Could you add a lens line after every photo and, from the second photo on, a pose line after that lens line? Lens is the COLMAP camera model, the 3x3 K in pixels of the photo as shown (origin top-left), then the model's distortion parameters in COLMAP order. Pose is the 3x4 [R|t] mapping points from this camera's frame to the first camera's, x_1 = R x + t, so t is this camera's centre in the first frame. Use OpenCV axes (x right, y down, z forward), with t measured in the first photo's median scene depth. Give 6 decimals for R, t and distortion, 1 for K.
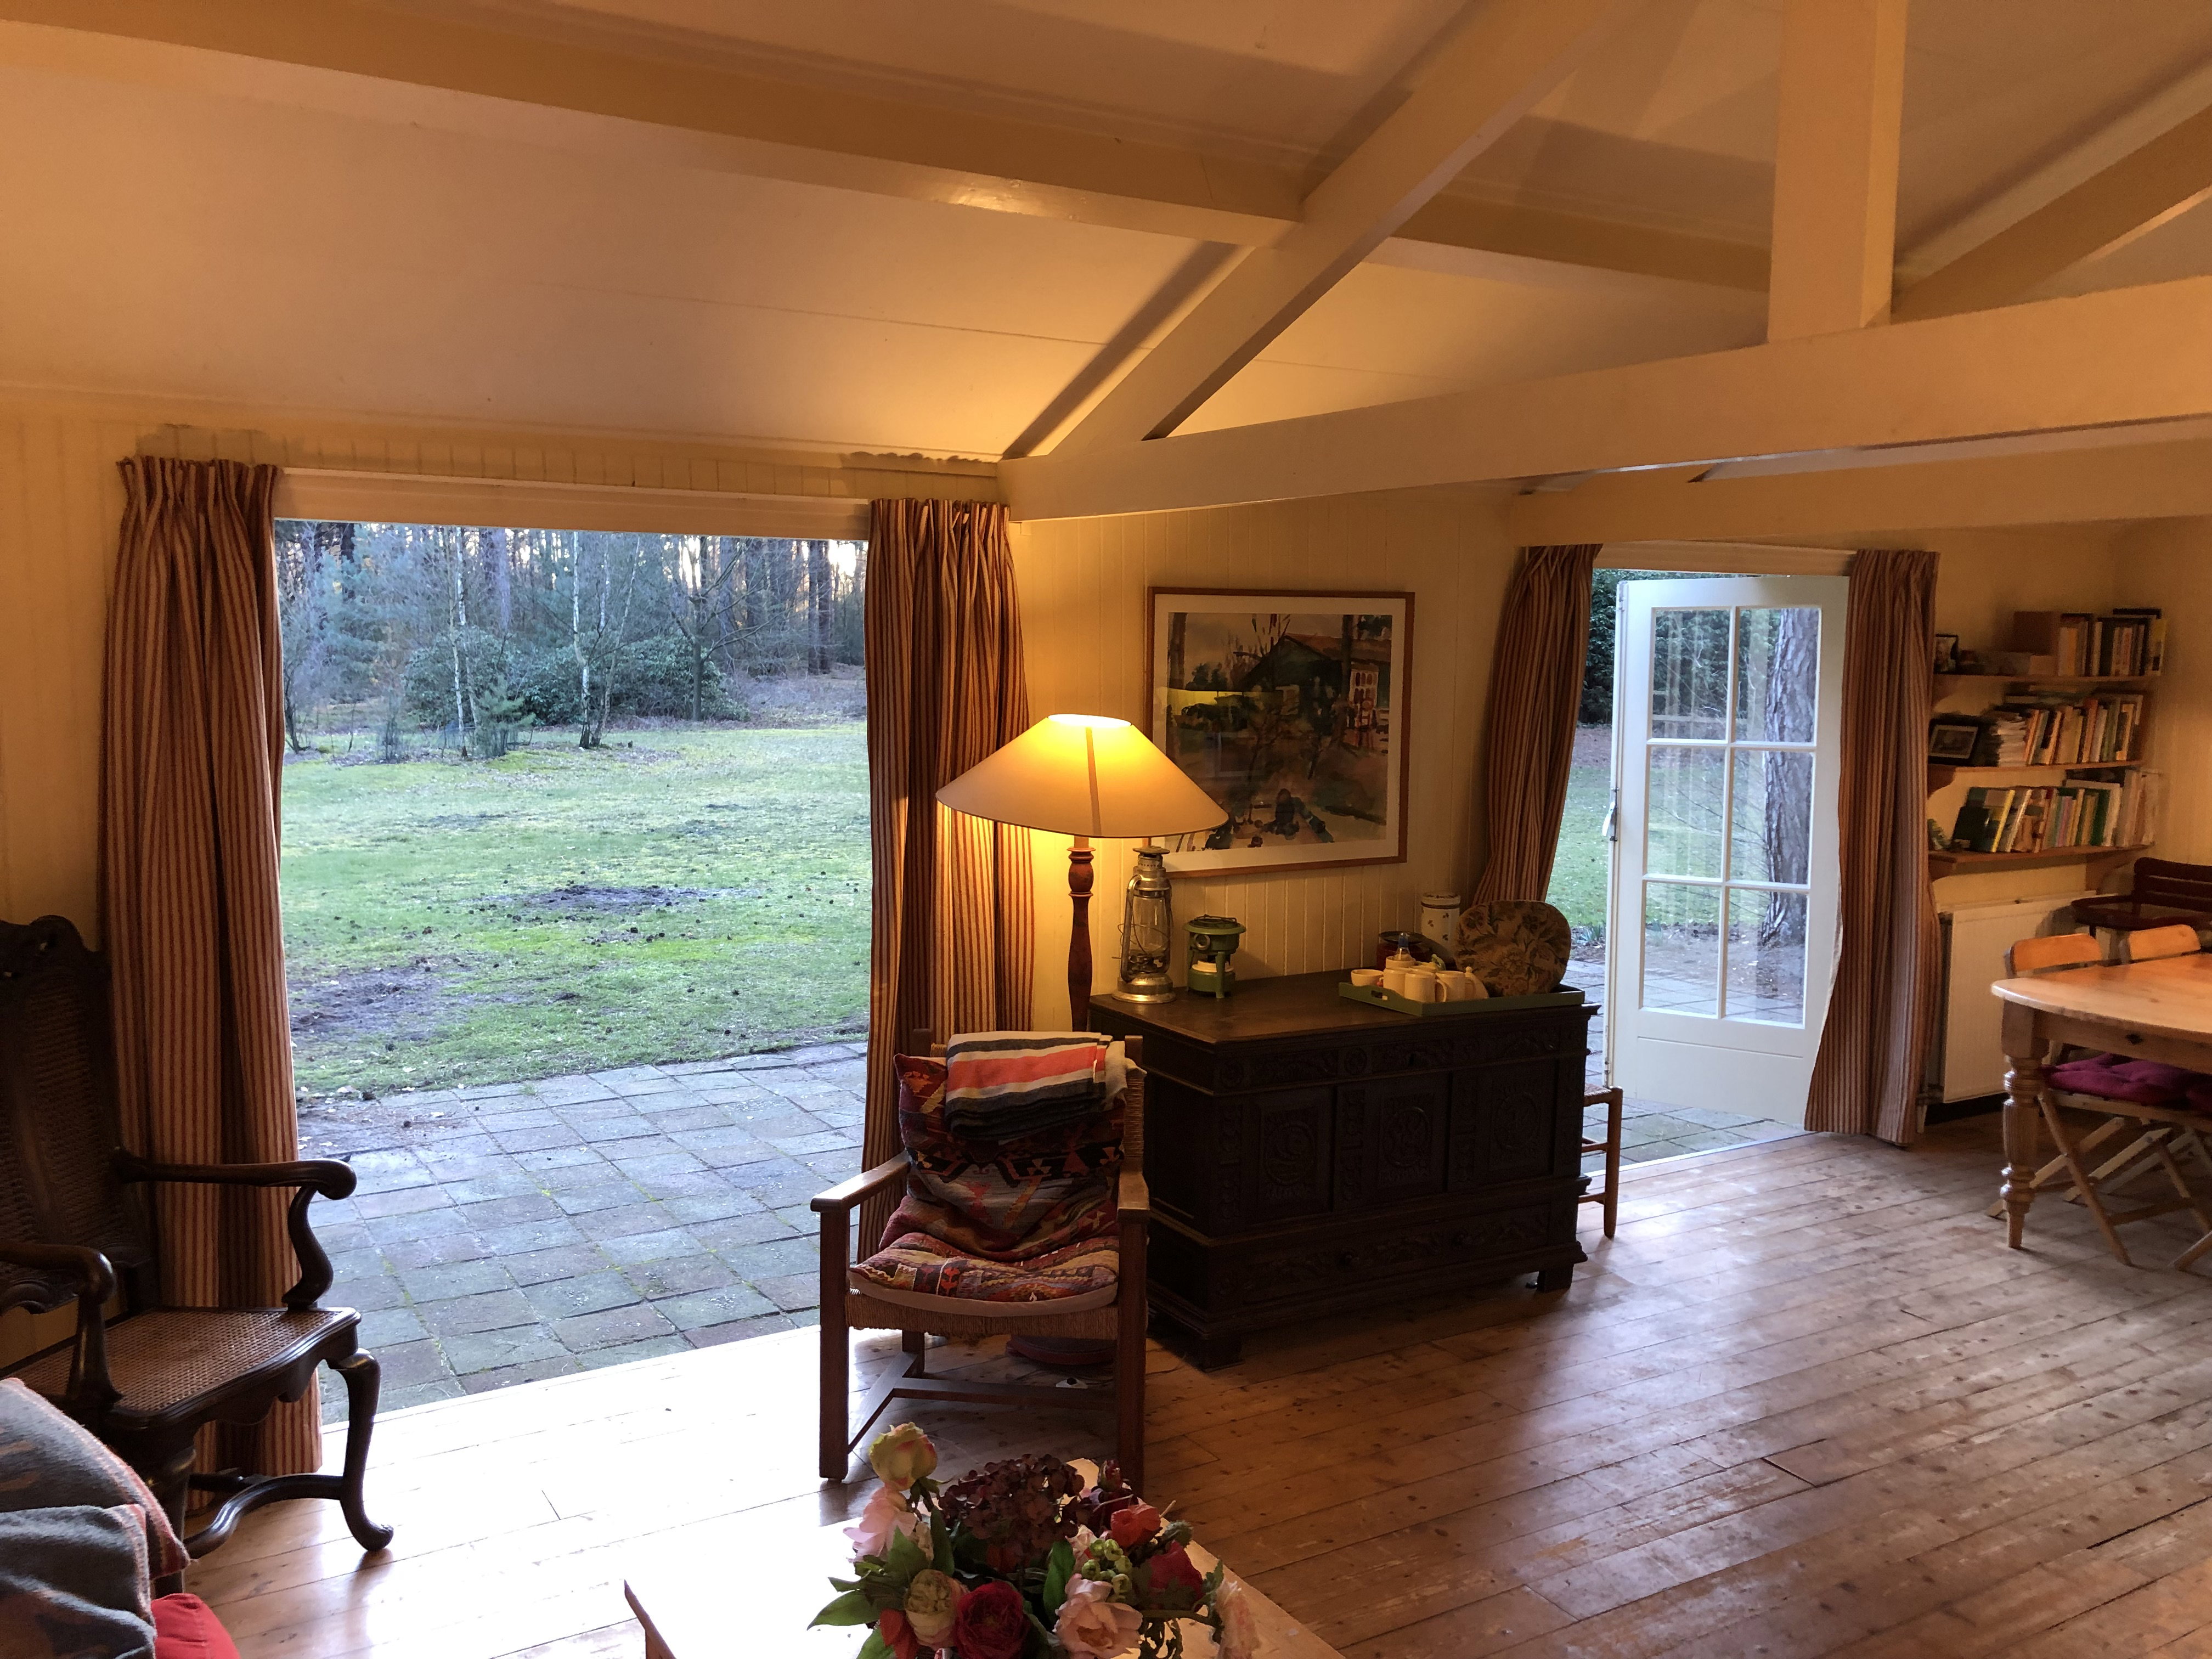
lens RADIAL K [[1784.1, 0, 1106.0], [0, 1784.1, 829.5], [0, 0, 1]] dist [0.087135, -0.141329]
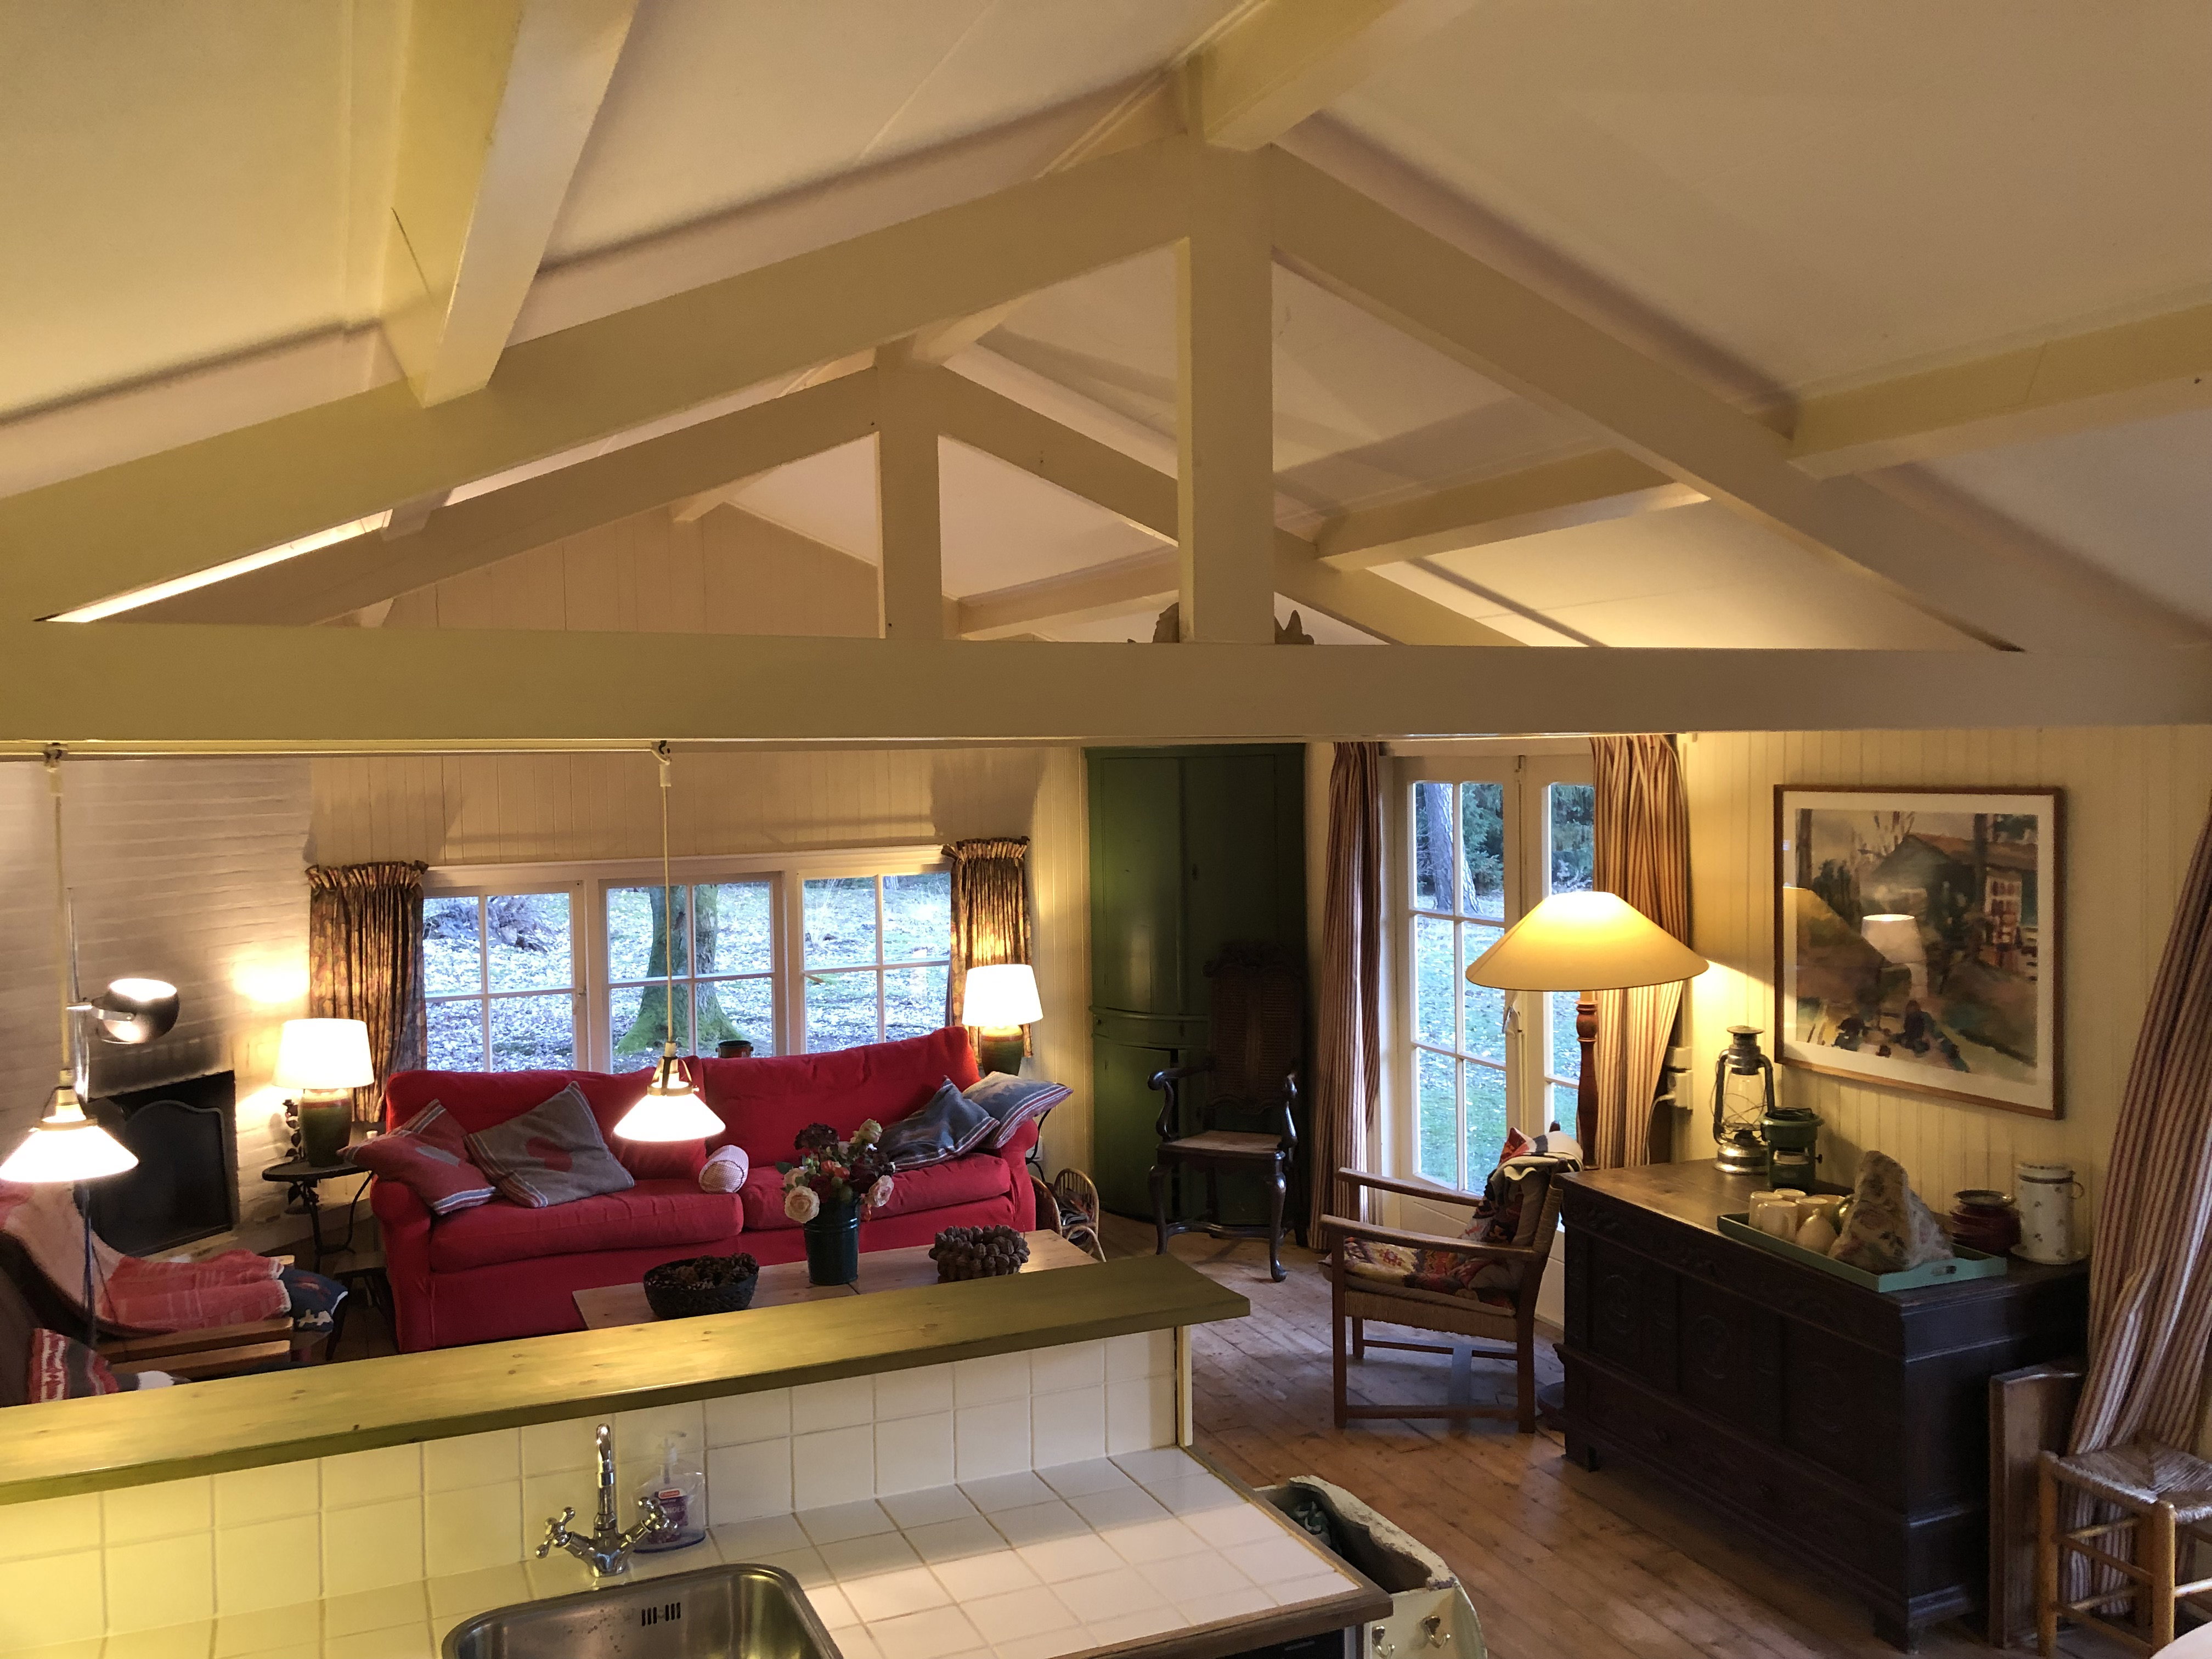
lens RADIAL K [[1755.4, 0, 1106.0], [0, 1755.4, 829.5], [0, 0, 1]] dist [0.073412, -0.223707]
pose [[-0.128349, 0.034614, -0.991125, 1.052799], [-0.093665, 0.994500, 0.046862, -0.114158], [0.987296, 0.098848, -0.124401, 0.697258]]
